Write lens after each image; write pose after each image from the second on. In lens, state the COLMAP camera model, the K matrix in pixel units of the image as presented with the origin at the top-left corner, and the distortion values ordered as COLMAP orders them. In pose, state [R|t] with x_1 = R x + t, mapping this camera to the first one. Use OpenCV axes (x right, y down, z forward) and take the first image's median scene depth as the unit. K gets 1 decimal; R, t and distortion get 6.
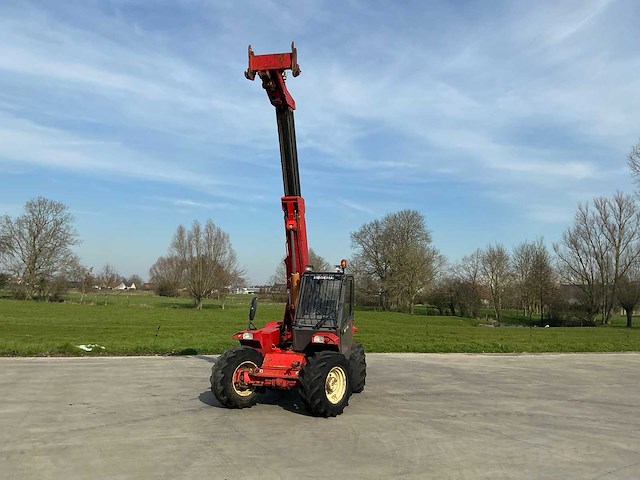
lens RADIAL K [[533.3, 0, 320.0], [0, 533.3, 240.0], [0, 0, 1]] dist [0.128024, -0.260457]
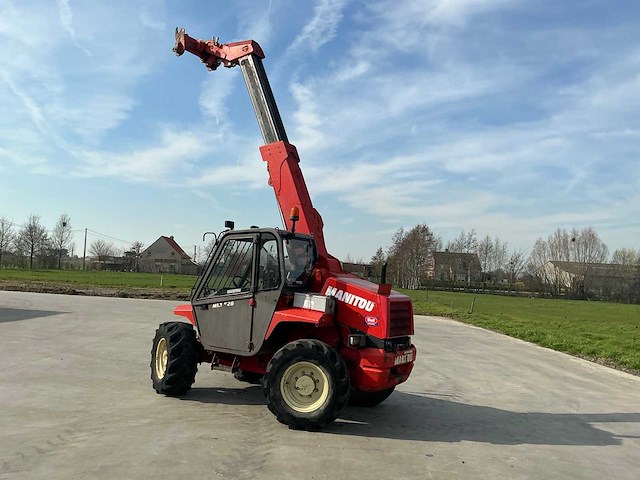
lens RADIAL K [[533.3, 0, 320.0], [0, 533.3, 240.0], [0, 0, 1]] dist [0.128024, -0.260457]
pose [[-0.361914, -0.110652, -0.925621, 0.078026], [0.032998, 0.990788, -0.131344, 0.020189], [0.931627, -0.078078, -0.354929, 0.157320]]
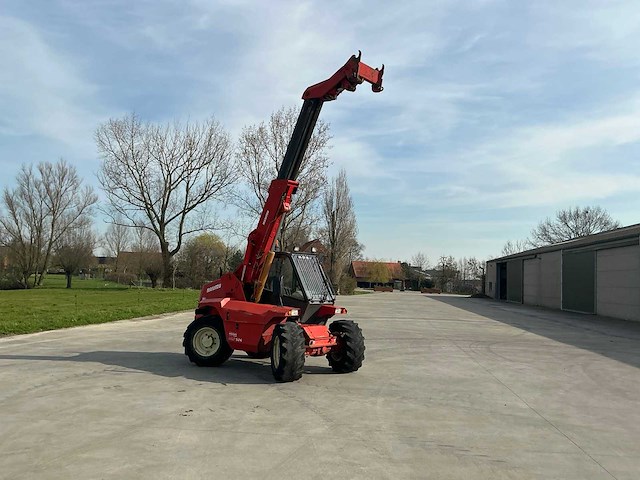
lens RADIAL K [[534.8, 0, 313.1], [0, 534.8, 239.3], [0, 0, 1]] dist [0.131817, -0.276866]
pose [[0.471841, 0.050610, 0.880230, -0.112376], [-0.114619, 0.993400, 0.004323, 0.002780], [-0.874202, -0.102931, 0.474527, 0.051110]]
